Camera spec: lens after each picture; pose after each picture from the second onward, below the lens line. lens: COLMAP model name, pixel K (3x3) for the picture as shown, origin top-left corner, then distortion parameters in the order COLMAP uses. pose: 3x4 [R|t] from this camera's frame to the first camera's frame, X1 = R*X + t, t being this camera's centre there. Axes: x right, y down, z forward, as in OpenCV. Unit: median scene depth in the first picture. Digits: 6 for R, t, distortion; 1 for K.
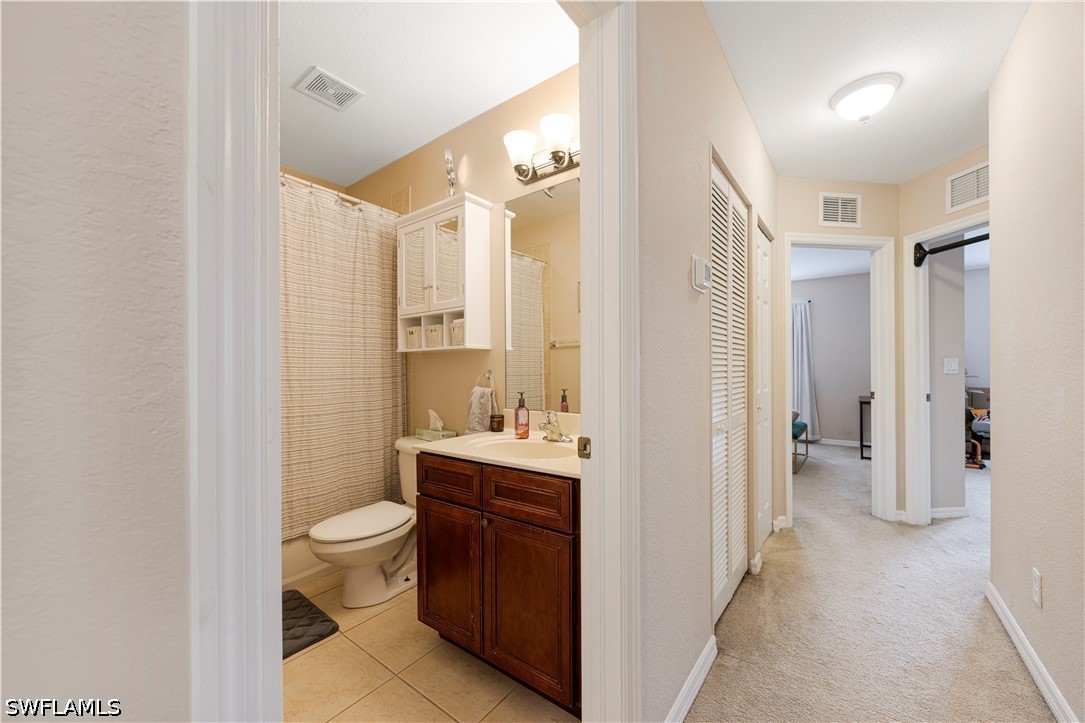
lens RADIAL K [[415.6, 0, 543.8], [0, 415.6, 369.1], [0, 0, 1]] dist [-0.001057, -0.000220]
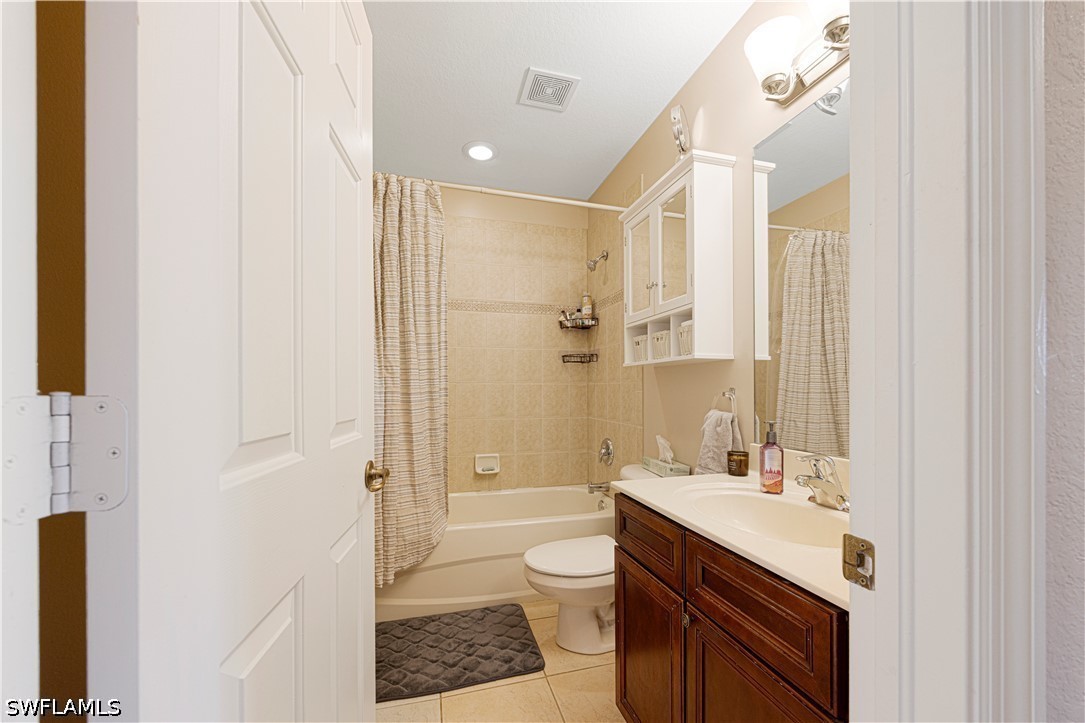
lens RADIAL K [[418.4, 0, 542.0], [0, 418.4, 384.8], [0, 0, 1]] dist [-0.000781, 0.000069]
pose [[0.793568, 0.004217, -0.608467, 0.057504], [-0.005833, 0.999983, -0.000677, -0.000375], [0.608454, 0.004087, 0.793579, 0.244225]]
